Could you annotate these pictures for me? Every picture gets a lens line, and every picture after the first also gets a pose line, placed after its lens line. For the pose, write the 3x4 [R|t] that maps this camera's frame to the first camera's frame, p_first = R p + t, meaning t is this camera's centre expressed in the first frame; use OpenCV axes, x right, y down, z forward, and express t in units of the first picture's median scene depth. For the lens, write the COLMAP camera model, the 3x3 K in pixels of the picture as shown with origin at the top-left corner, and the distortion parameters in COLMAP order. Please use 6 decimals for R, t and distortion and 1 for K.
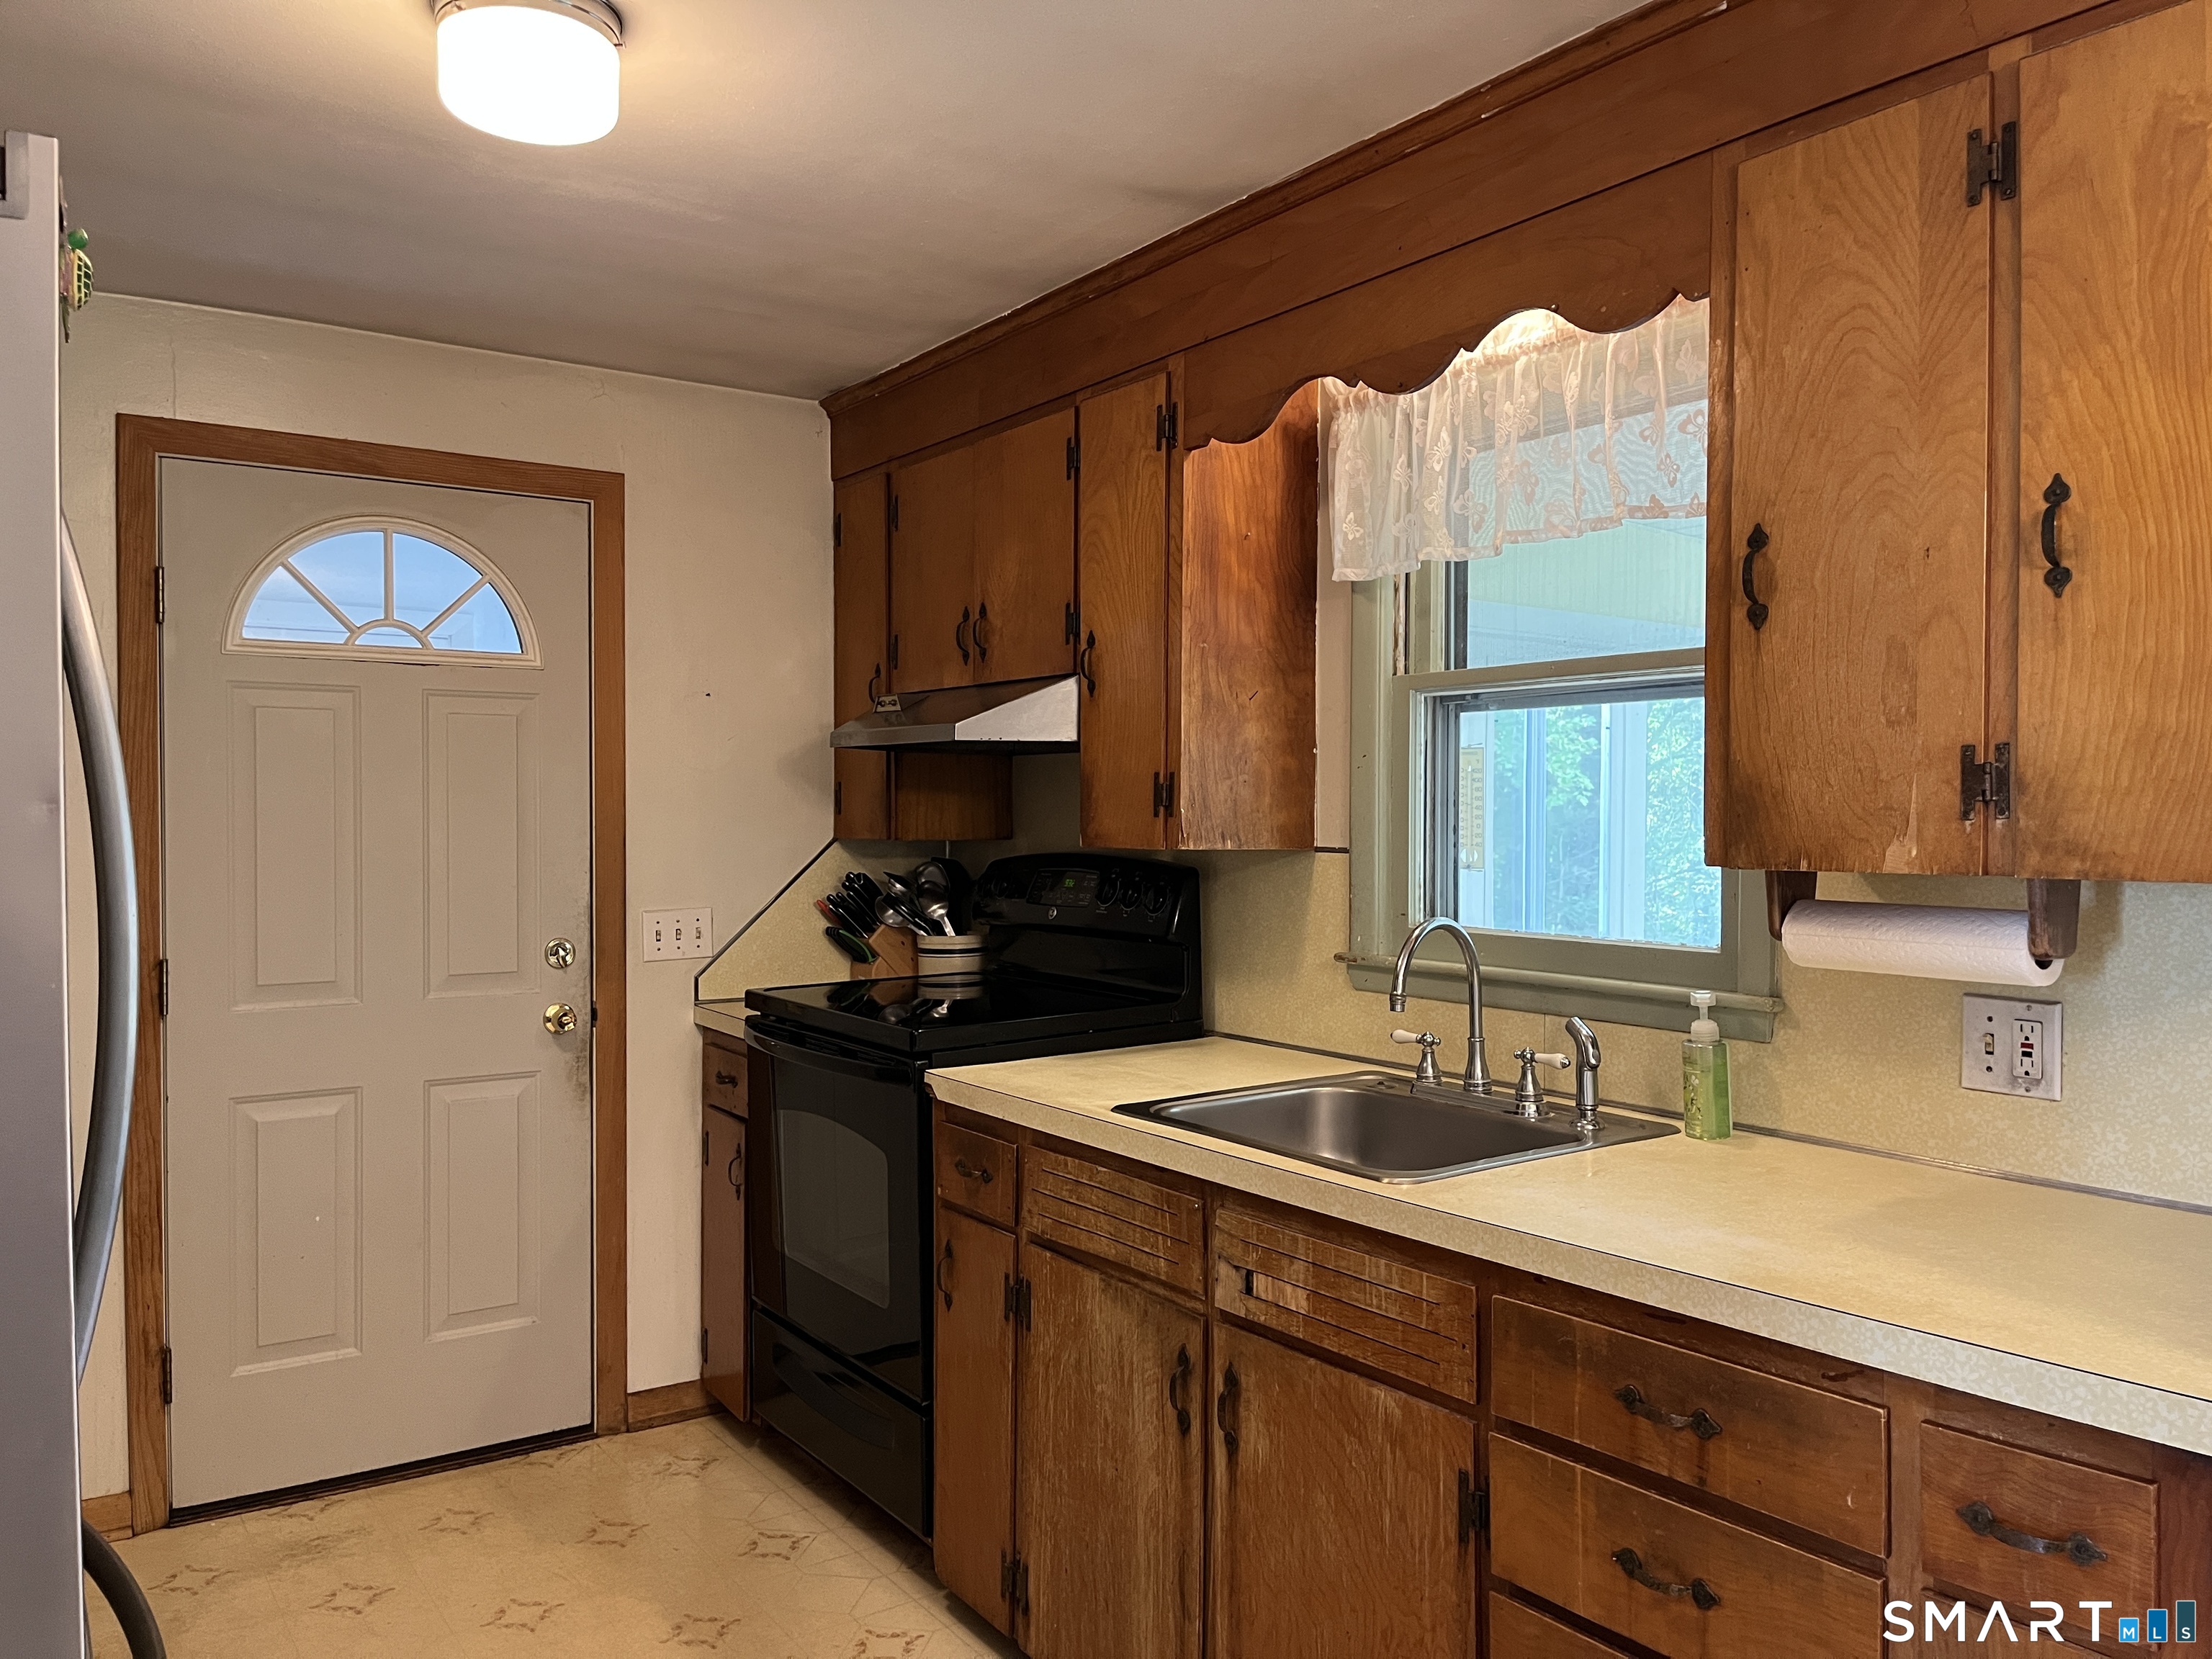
lens RADIAL K [[1674.3, 0, 1110.4], [0, 1674.3, 830.3], [0, 0, 1]] dist [0.093537, -0.139774]
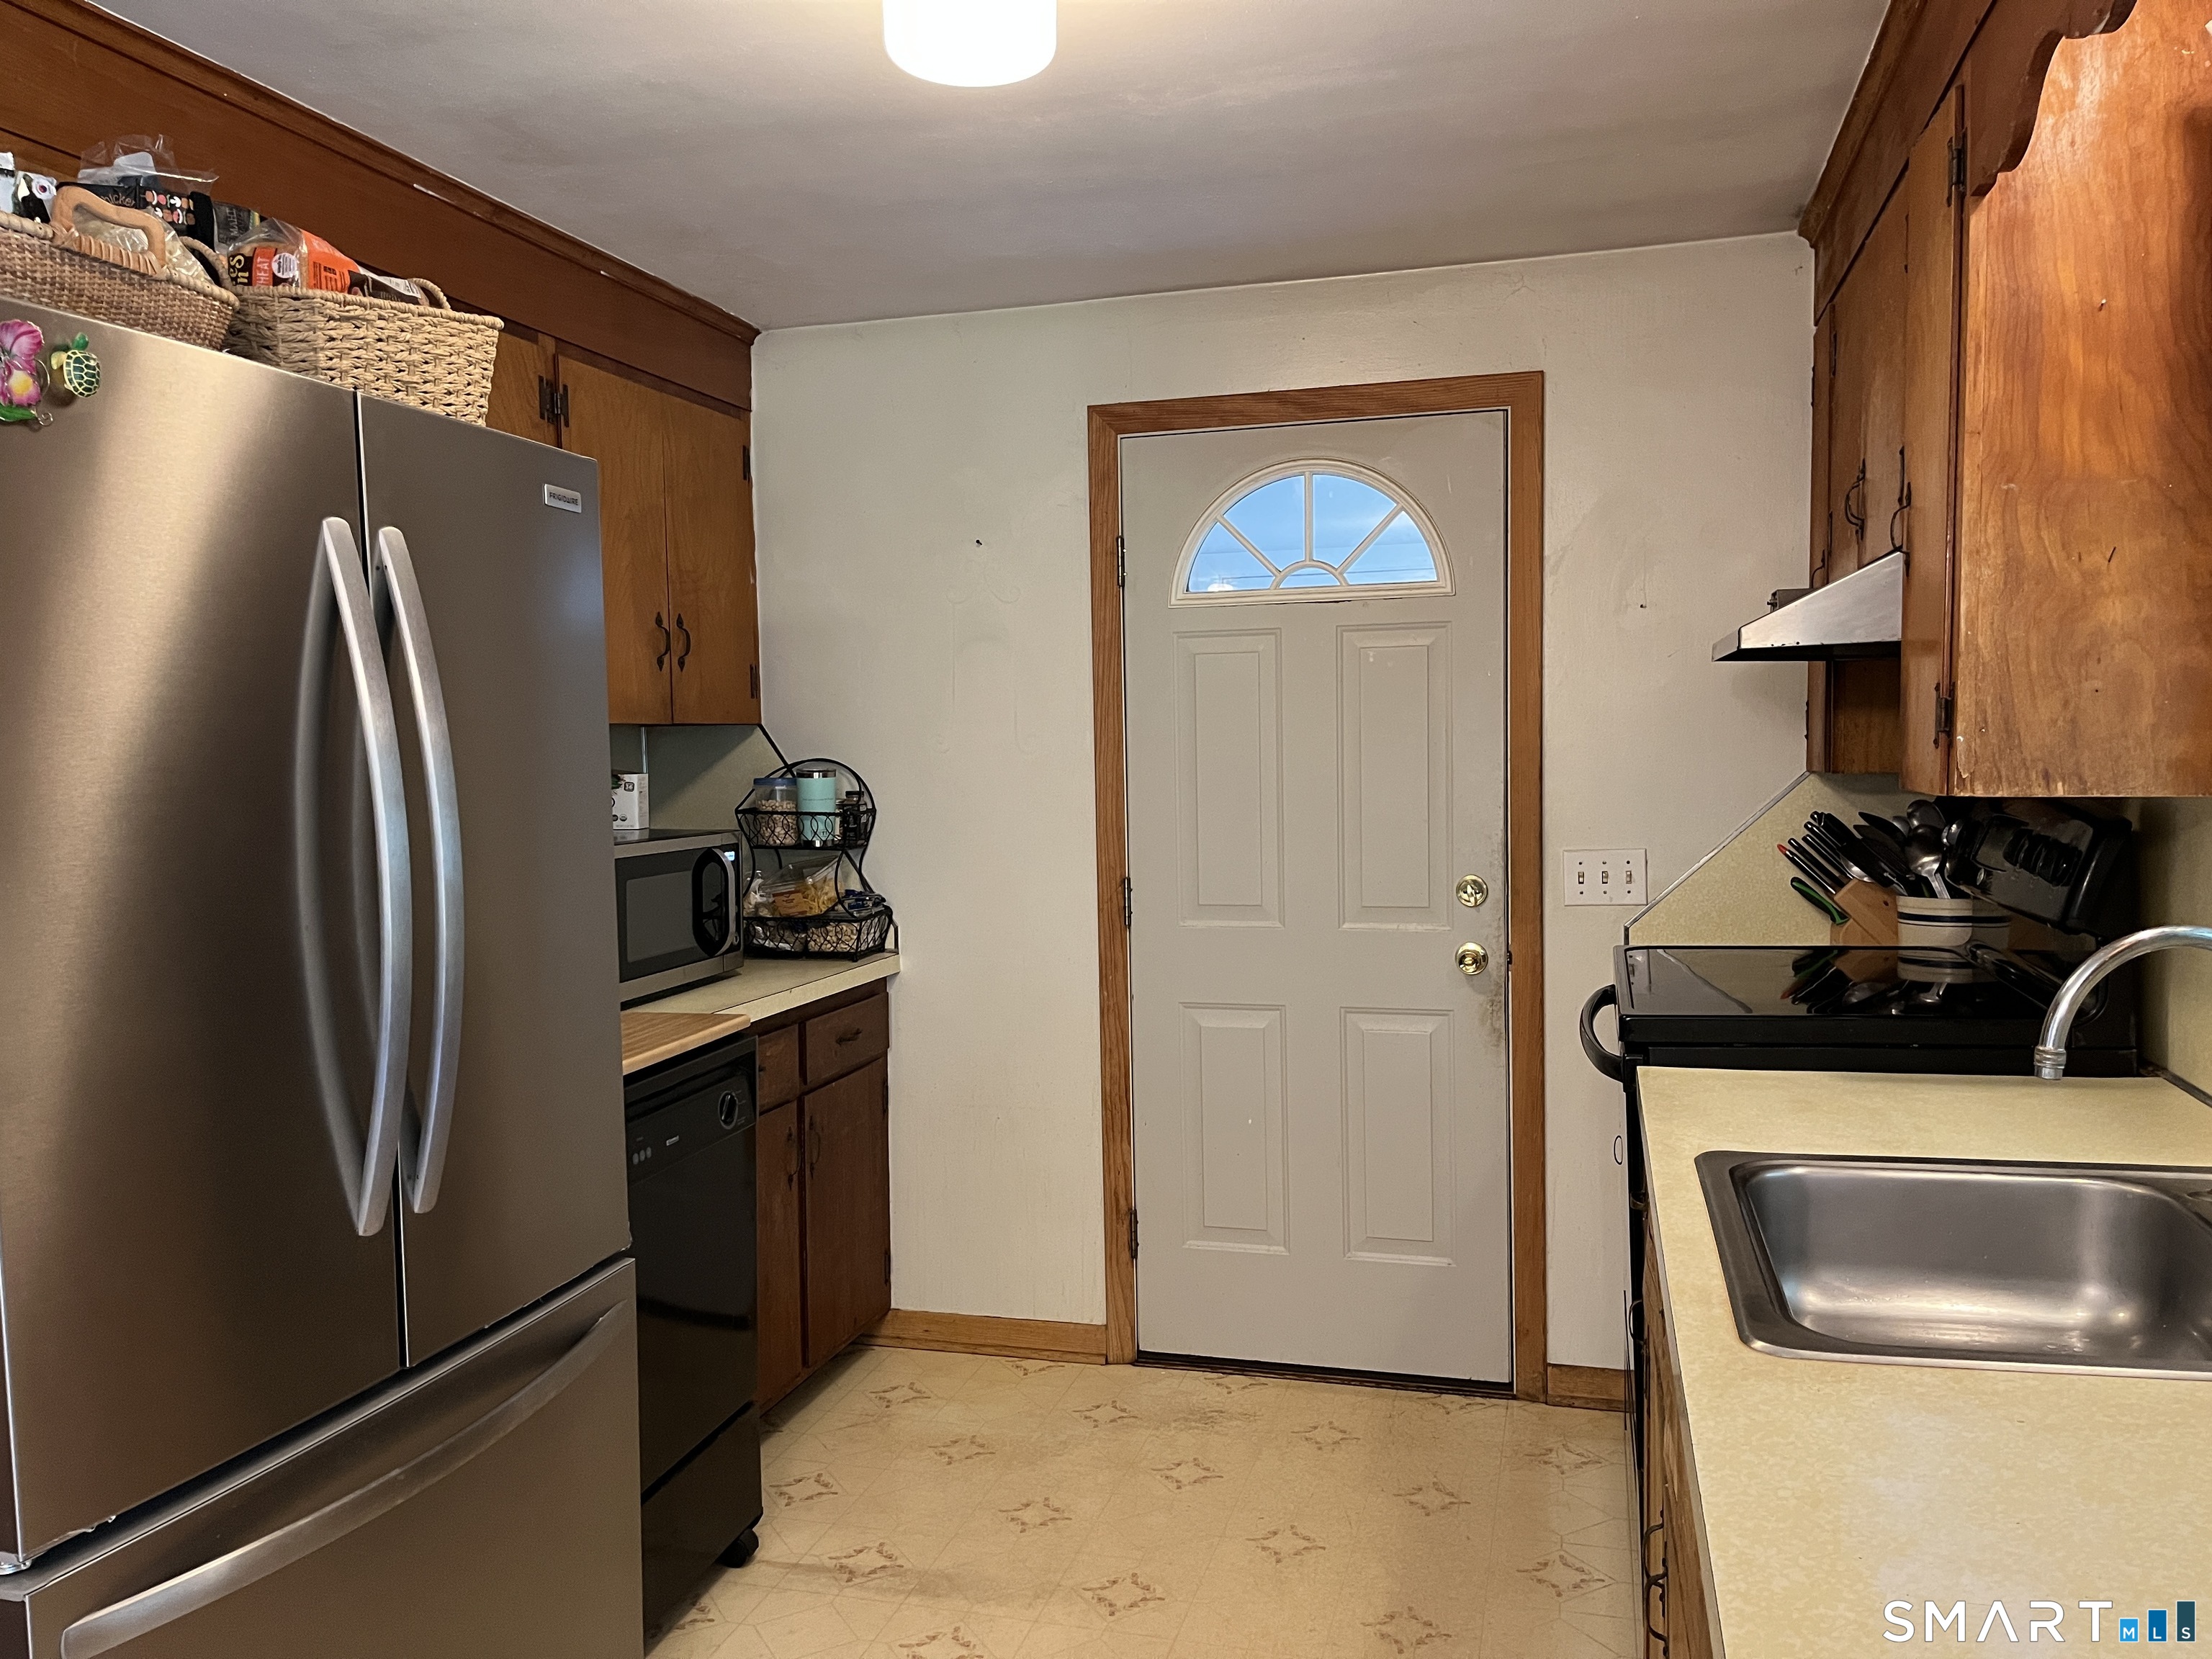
lens RADIAL K [[1676.4, 0, 1111.2], [0, 1676.4, 835.3], [0, 0, 1]] dist [0.070572, -0.073201]
pose [[0.639084, 0.031500, -0.768492, 0.287884], [0.008867, 0.998793, 0.048314, -0.007091], [0.769086, -0.037691, 0.638033, 0.243003]]
